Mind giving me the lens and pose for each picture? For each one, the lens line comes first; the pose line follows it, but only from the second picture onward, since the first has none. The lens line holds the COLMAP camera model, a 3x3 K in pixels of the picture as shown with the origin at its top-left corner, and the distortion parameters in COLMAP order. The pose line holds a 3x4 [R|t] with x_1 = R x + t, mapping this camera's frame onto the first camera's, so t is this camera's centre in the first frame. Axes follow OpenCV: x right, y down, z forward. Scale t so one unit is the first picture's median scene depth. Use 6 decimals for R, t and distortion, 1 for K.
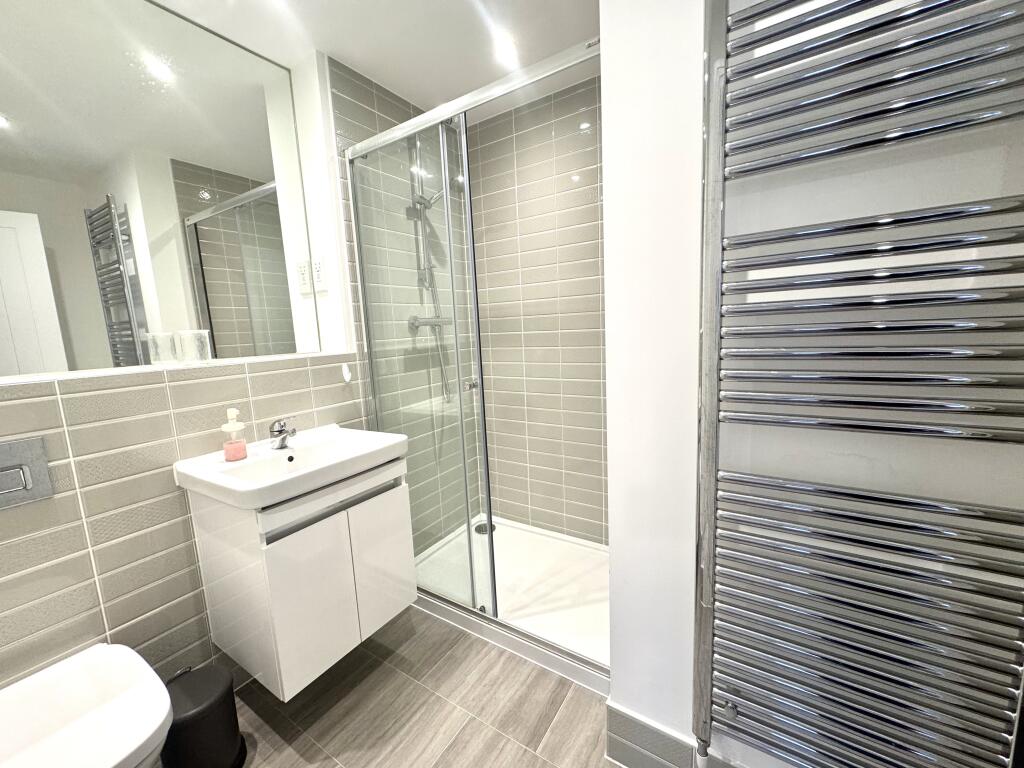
lens RADIAL K [[409.8, 0, 513.5], [0, 409.8, 384.9], [0, 0, 1]] dist [-0.002431, 0.000220]
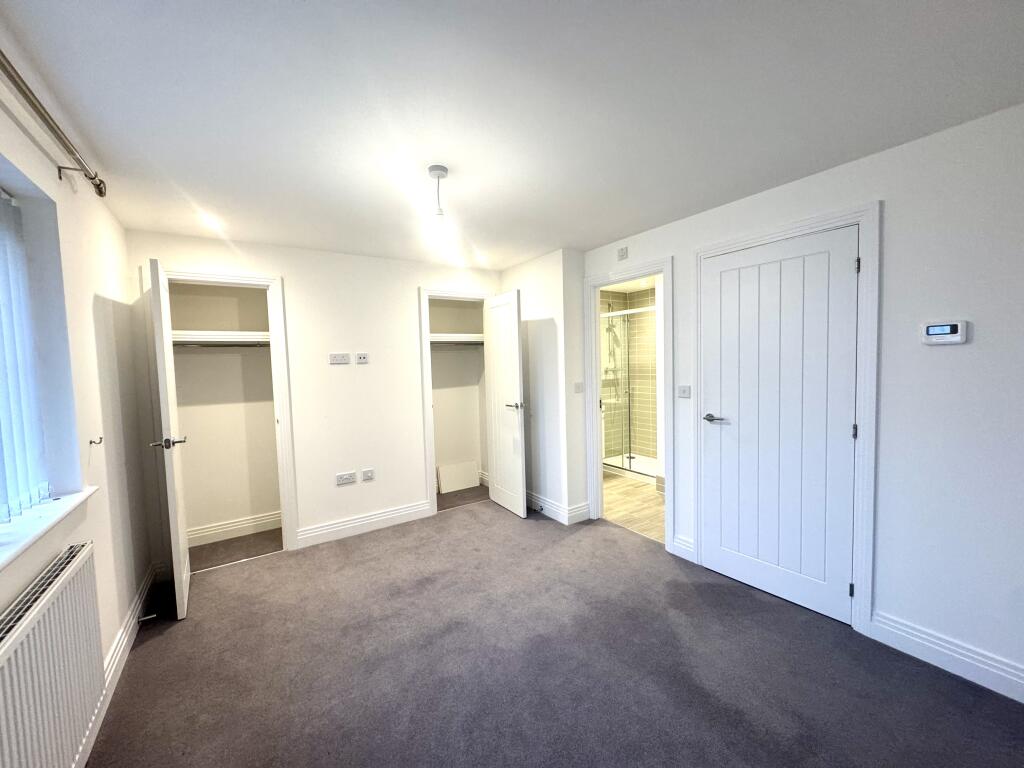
lens RADIAL K [[409.8, 0, 514.2], [0, 409.8, 381.8], [0, 0, 1]] dist [-0.002431, 0.000220]
pose [[0.917294, 0.045736, -0.395576, 0.264159], [-0.073094, 0.995842, -0.054359, 0.114763], [0.391446, 0.078778, 0.916823, -1.664057]]
